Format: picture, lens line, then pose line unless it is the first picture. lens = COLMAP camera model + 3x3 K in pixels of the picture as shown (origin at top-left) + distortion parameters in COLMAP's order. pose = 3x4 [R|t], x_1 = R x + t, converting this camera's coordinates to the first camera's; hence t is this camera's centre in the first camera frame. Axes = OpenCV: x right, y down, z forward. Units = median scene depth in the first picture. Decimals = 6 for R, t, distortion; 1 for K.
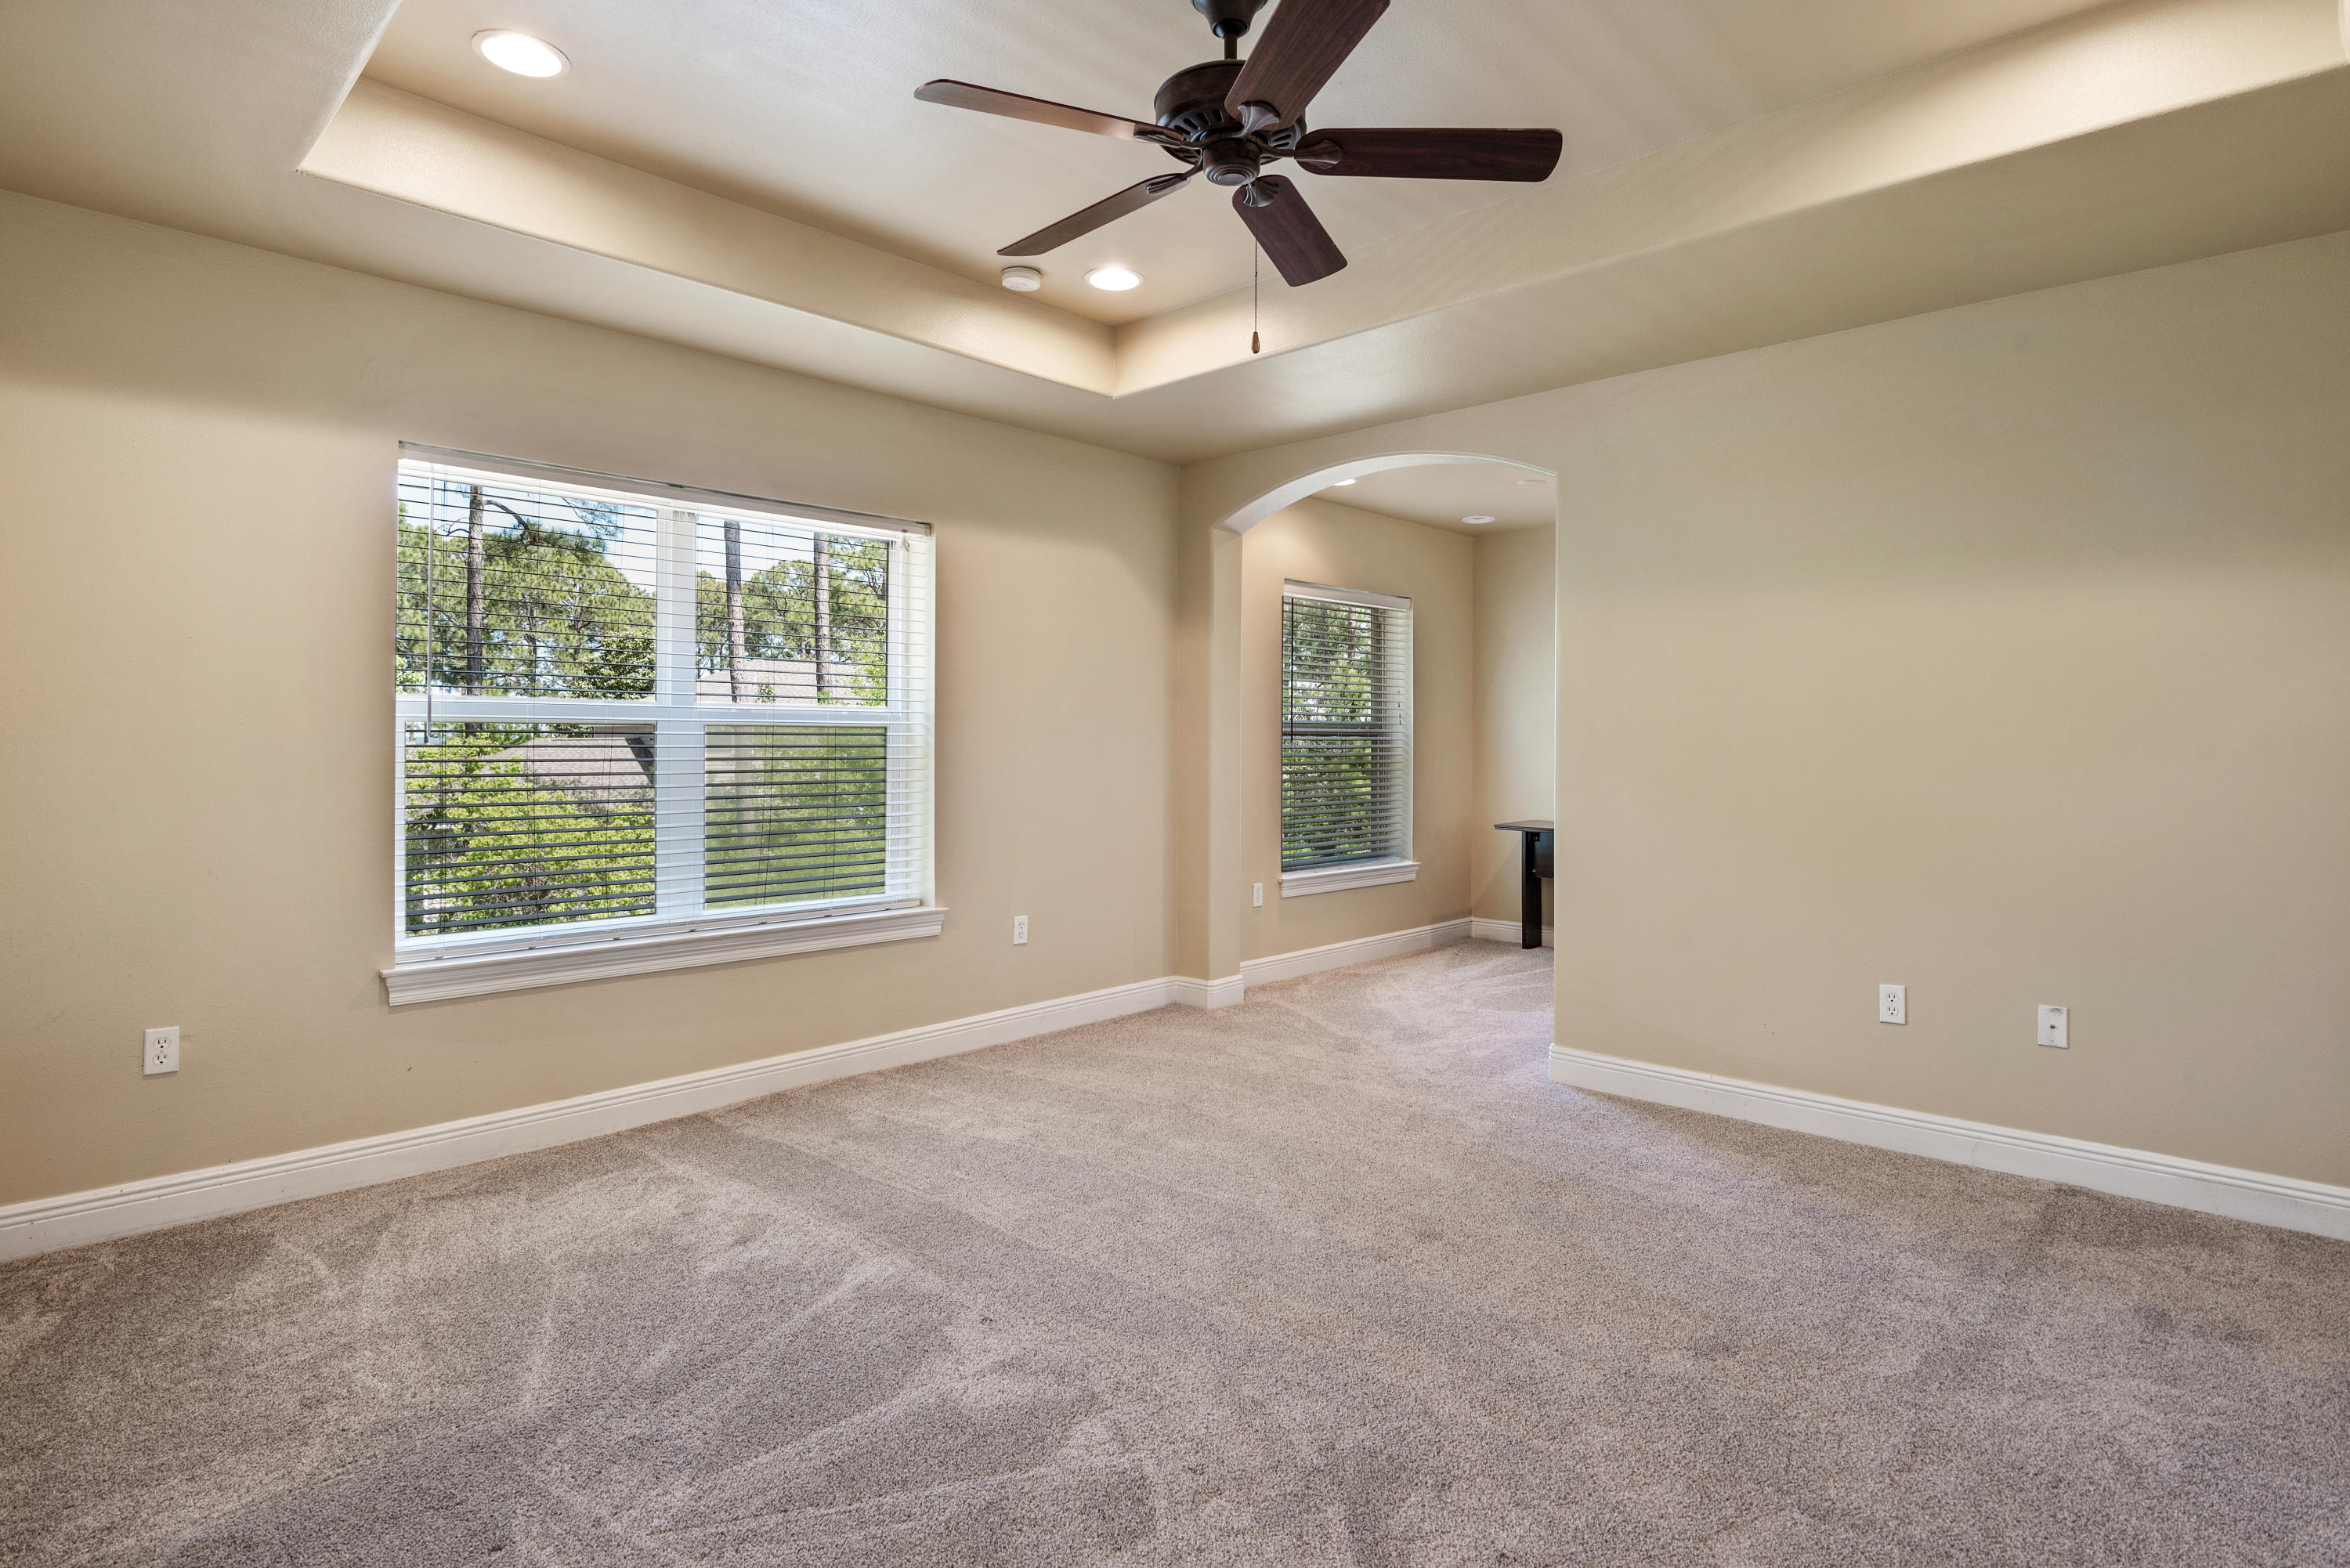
lens RADIAL K [[1207.7, 0, 1161.2], [0, 1207.7, 772.2], [0, 0, 1]] dist [-0.014652, -0.002103]
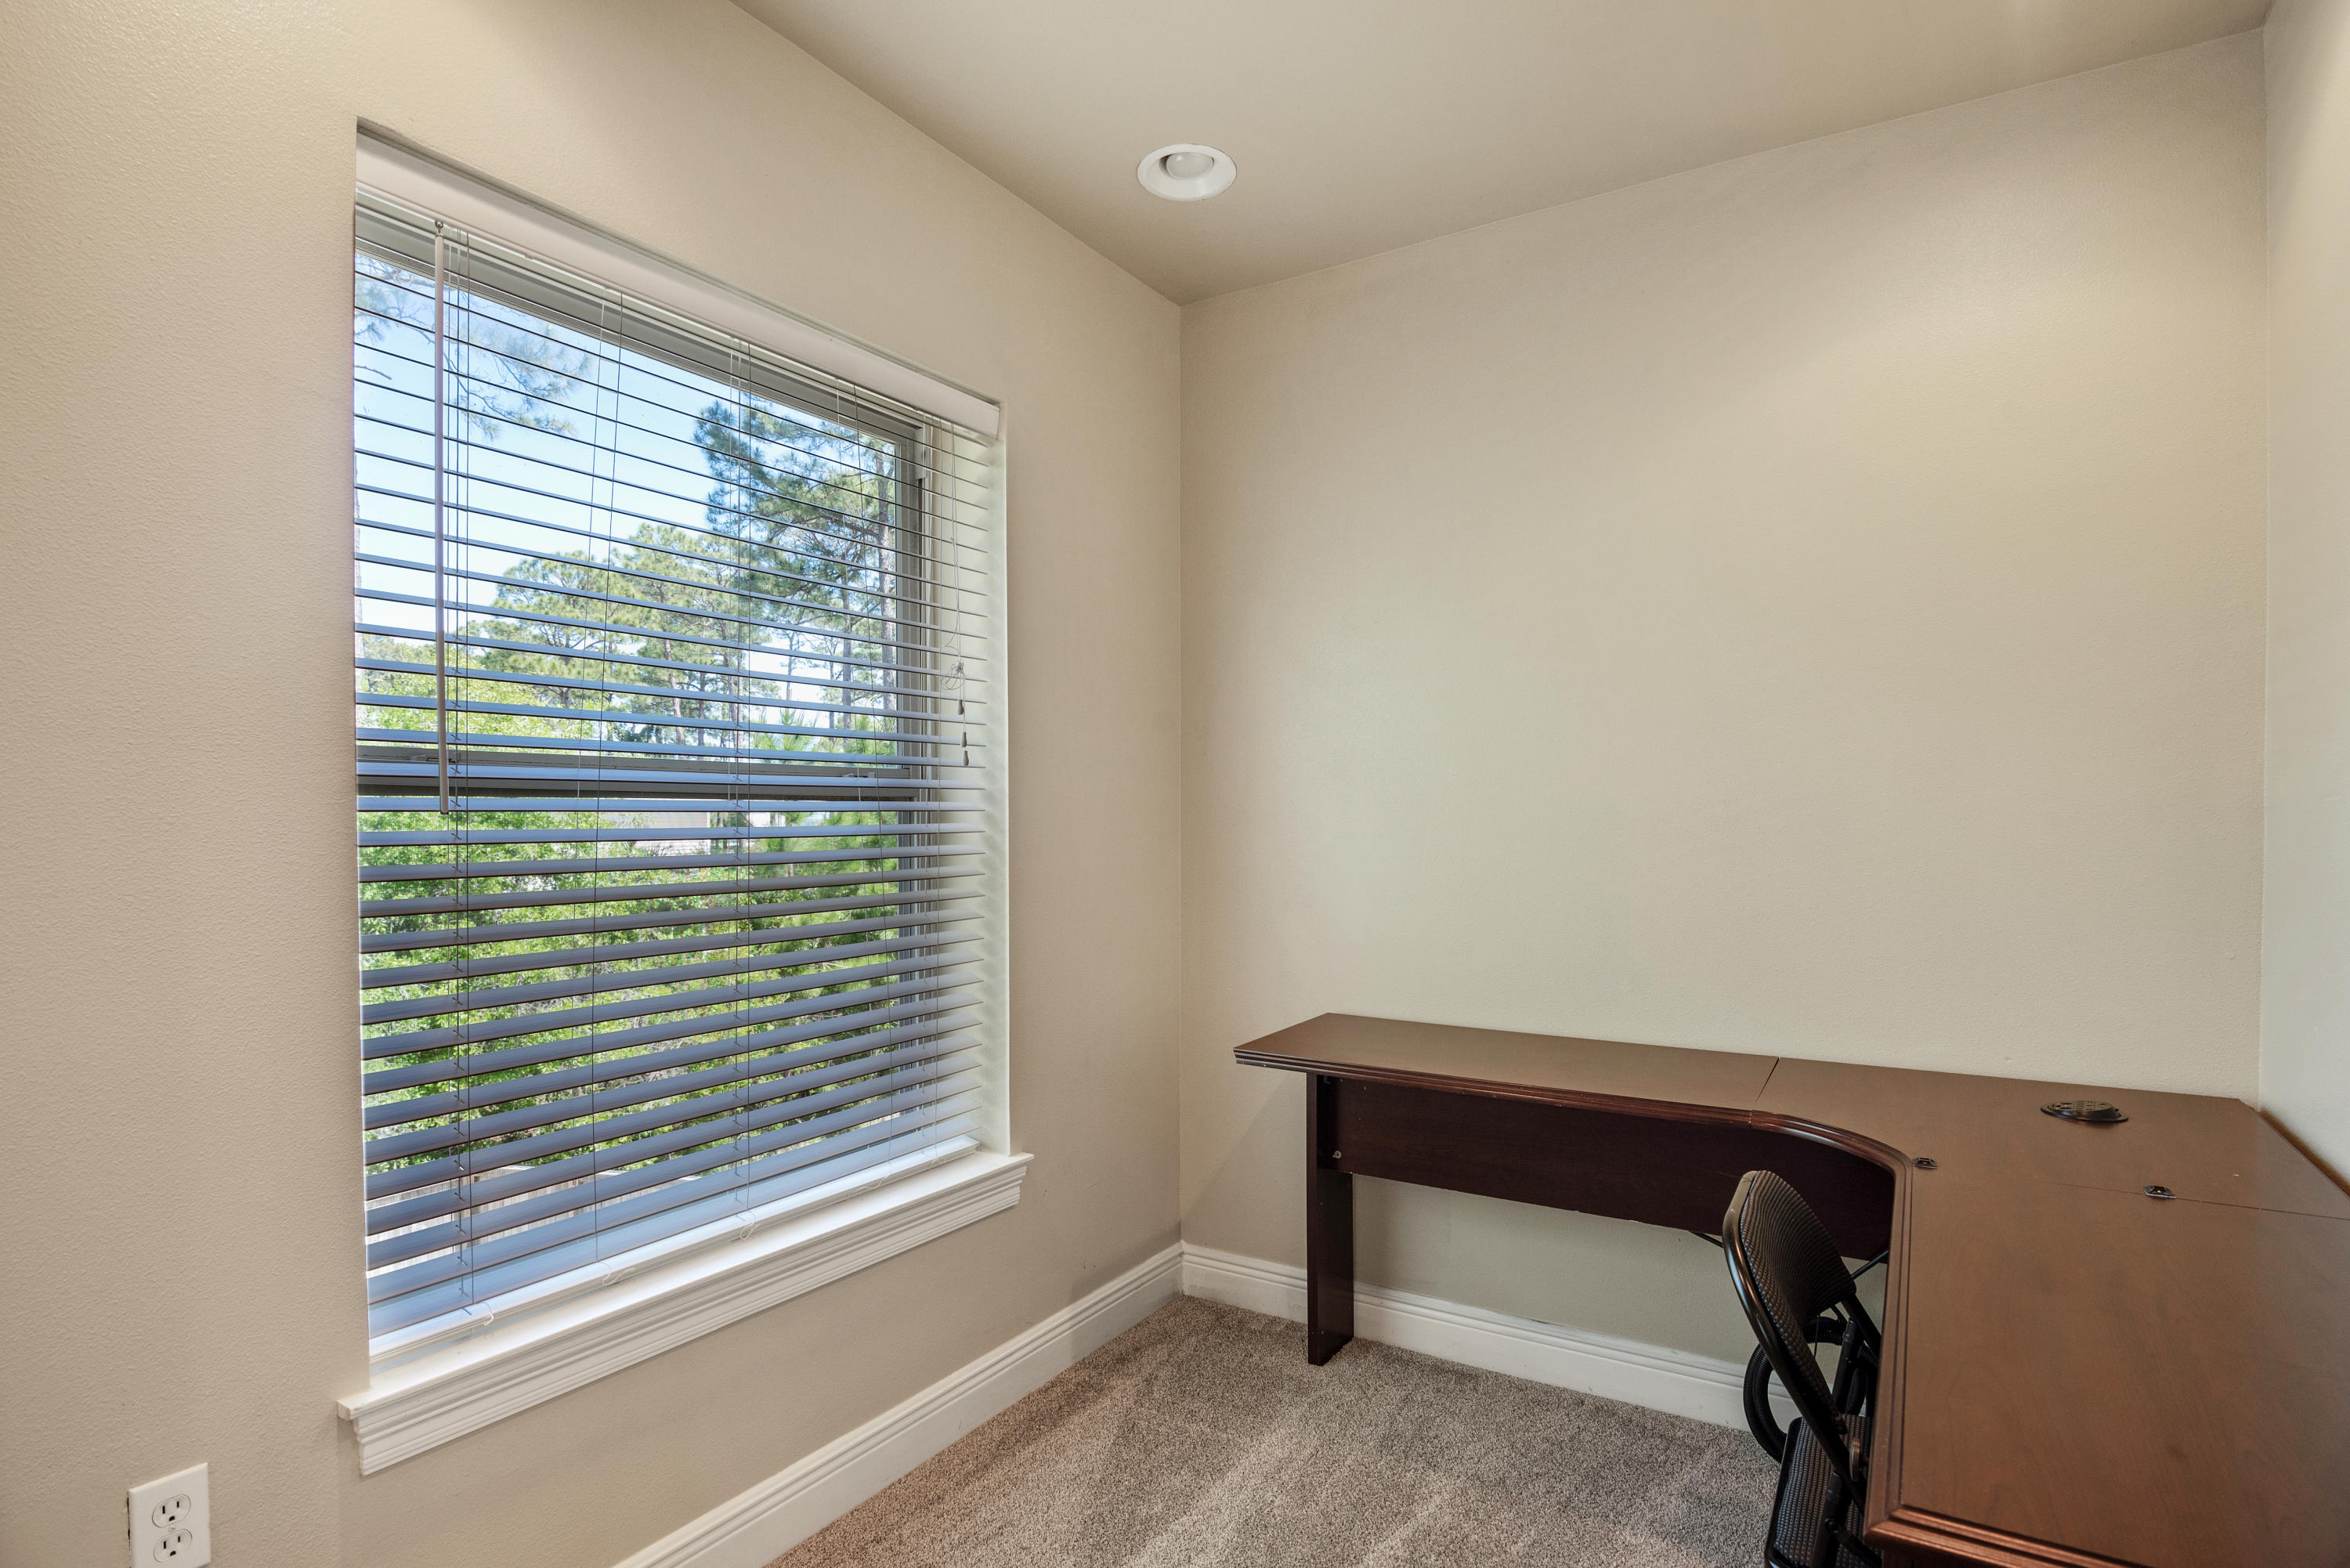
lens RADIAL K [[1207.7, 0, 1161.2], [0, 1207.7, 772.2], [0, 0, 1]] dist [-0.014652, -0.002103]
pose [[0.979846, 0.010155, 0.199497, 0.181154], [0.000916, 0.998468, -0.055320, -0.018145], [-0.199753, 0.054388, 0.978336, 0.642773]]
